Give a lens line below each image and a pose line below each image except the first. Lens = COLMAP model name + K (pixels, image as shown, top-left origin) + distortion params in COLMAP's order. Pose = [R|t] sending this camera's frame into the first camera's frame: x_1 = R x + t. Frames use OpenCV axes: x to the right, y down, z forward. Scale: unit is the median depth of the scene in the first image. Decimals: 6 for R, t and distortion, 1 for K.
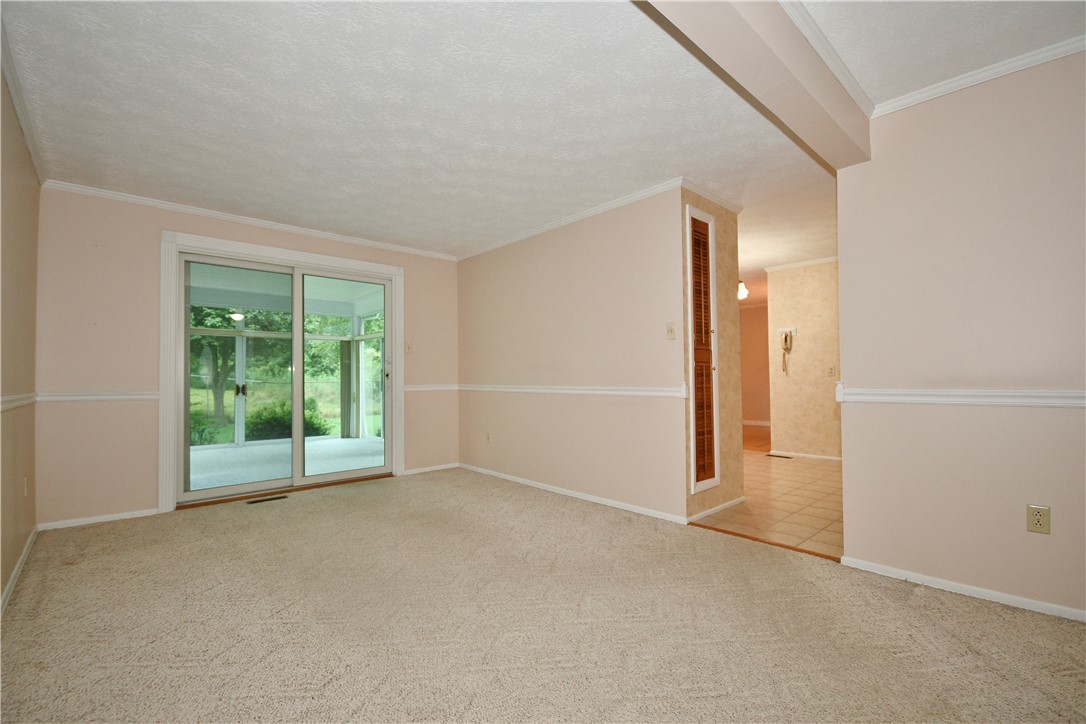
lens RADIAL K [[478.0, 0, 541.3], [0, 478.0, 365.2], [0, 0, 1]] dist [-0.003270, -0.003119]
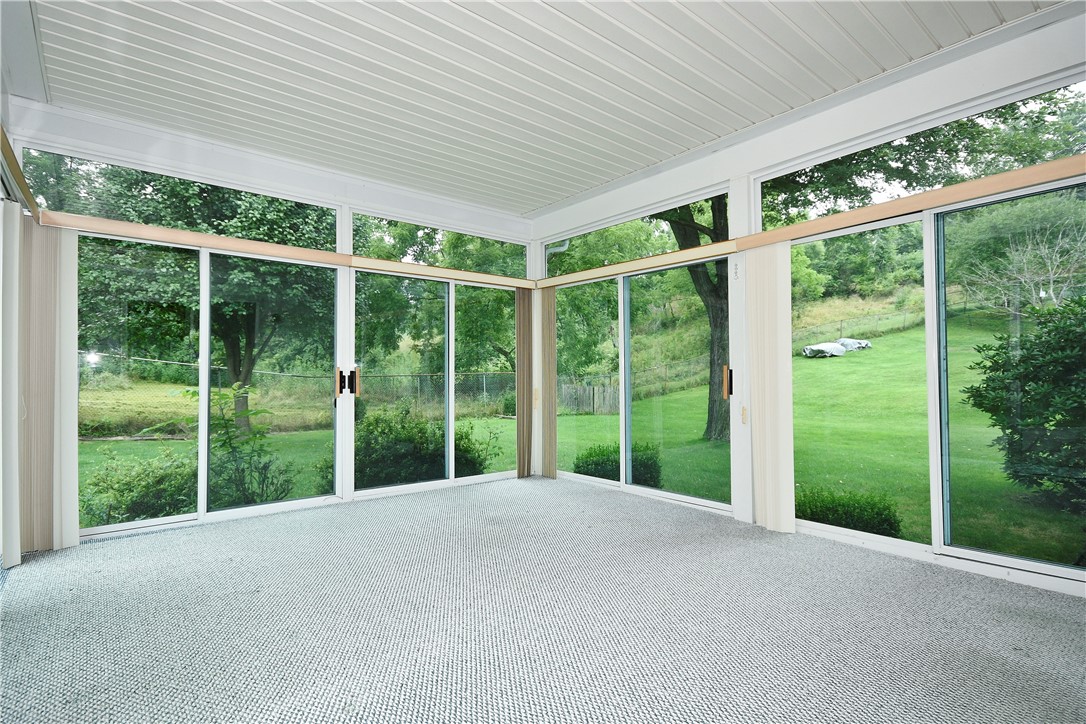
lens RADIAL K [[551.6, 0, 540.8], [0, 551.6, 369.2], [0, 0, 1]] dist [-0.000941, -0.000032]
pose [[0.998650, 0.005333, -0.051674, -0.407845], [-0.004670, 0.999905, 0.012930, 0.031224], [0.051738, -0.012671, 0.998580, 0.463694]]
